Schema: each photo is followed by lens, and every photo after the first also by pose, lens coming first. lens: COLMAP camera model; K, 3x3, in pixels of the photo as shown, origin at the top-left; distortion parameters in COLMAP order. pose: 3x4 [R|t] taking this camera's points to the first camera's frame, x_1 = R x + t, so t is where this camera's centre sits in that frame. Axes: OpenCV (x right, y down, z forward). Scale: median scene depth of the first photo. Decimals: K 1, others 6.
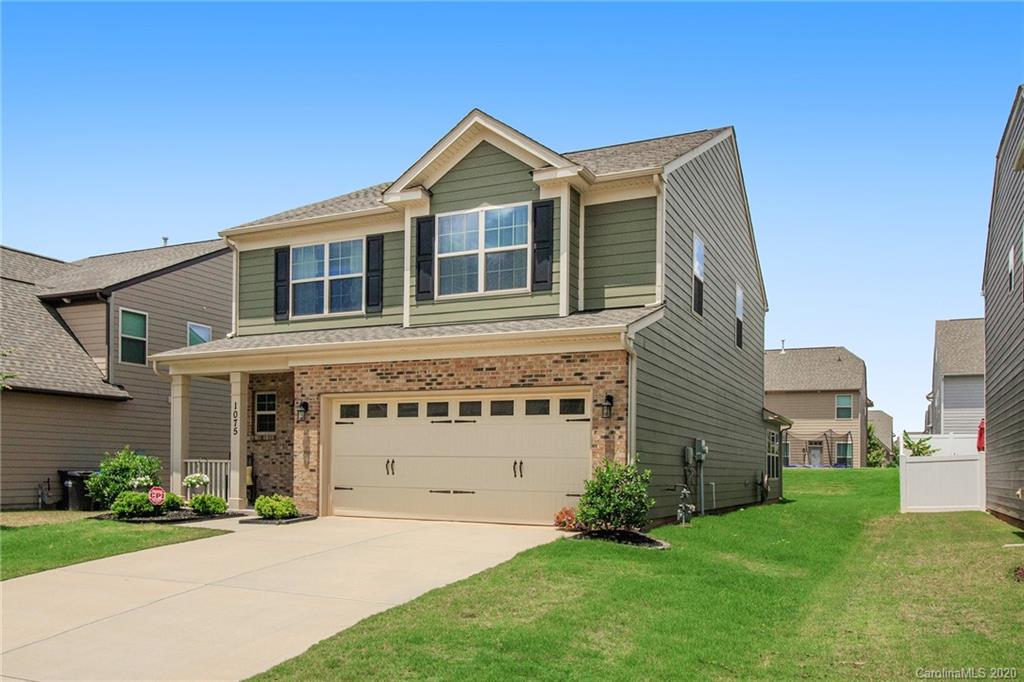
lens RADIAL K [[814.4, 0, 512.0], [0, 814.4, 341.0], [0, 0, 1]] dist [-0.002664, 0.146211]
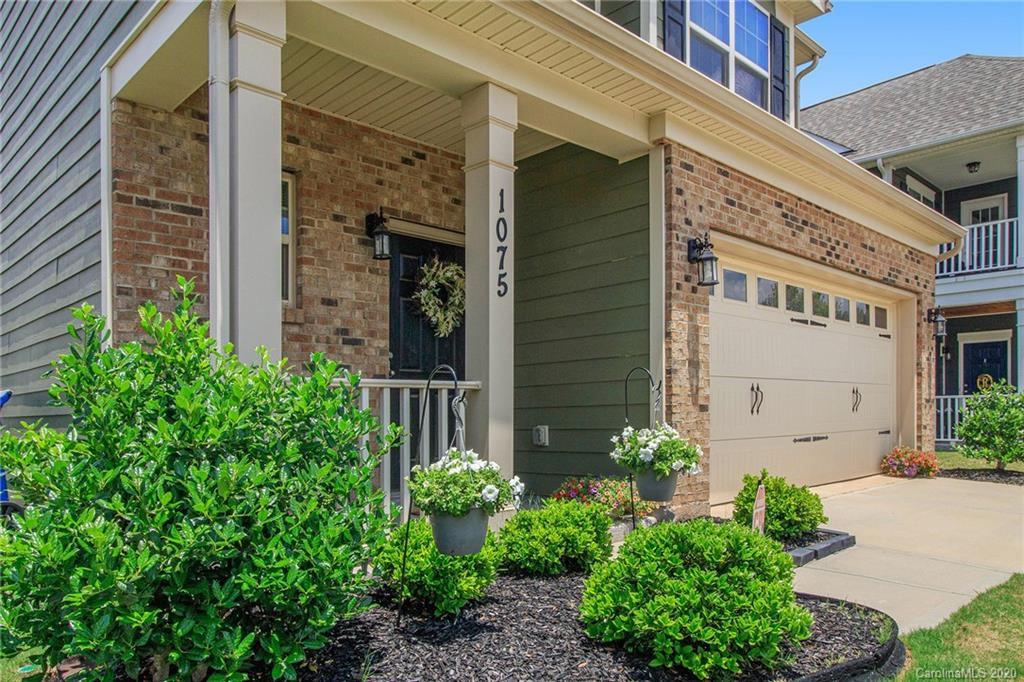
lens RADIAL K [[720.7, 0, 512.0], [0, 720.7, 341.0], [0, 0, 1]] dist [0.003408, 0.000061]
pose [[0.374583, 0.067032, 0.924767, -0.616217], [-0.130757, 0.991235, -0.018885, 0.143914], [-0.917927, -0.113846, 0.380065, 0.950173]]
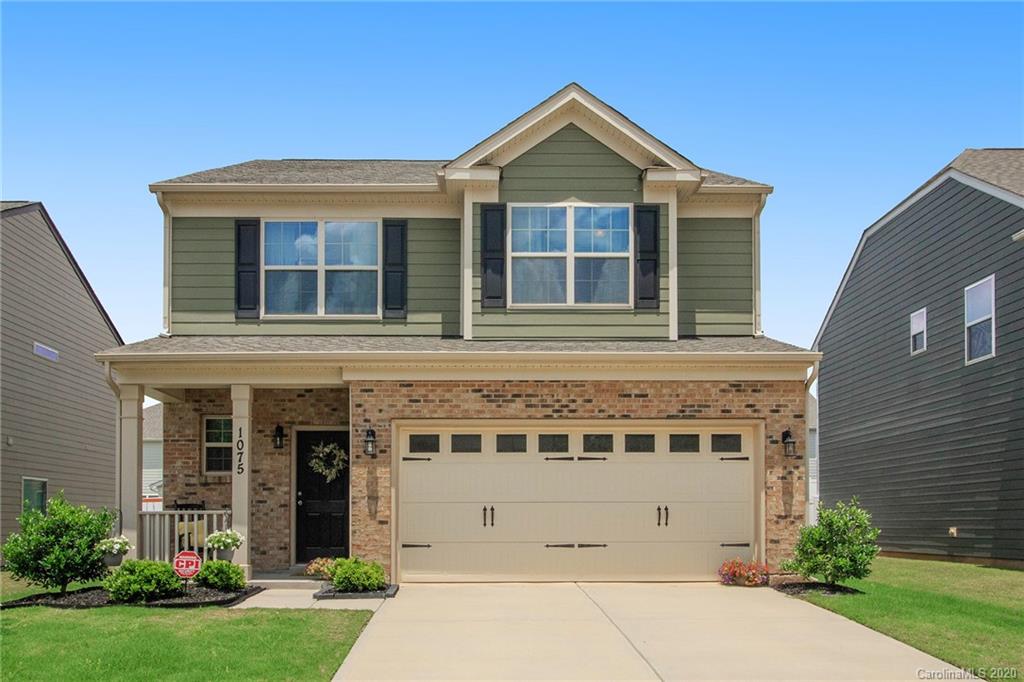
lens RADIAL K [[819.0, 0, 511.6], [0, 819.0, 388.2], [0, 0, 1]] dist [0.009848, 0.001122]
pose [[0.898294, 0.051118, 0.436411, -0.468121], [-0.052439, 0.998583, -0.009027, 0.037967], [-0.436254, -0.014776, 0.899702, 0.282812]]
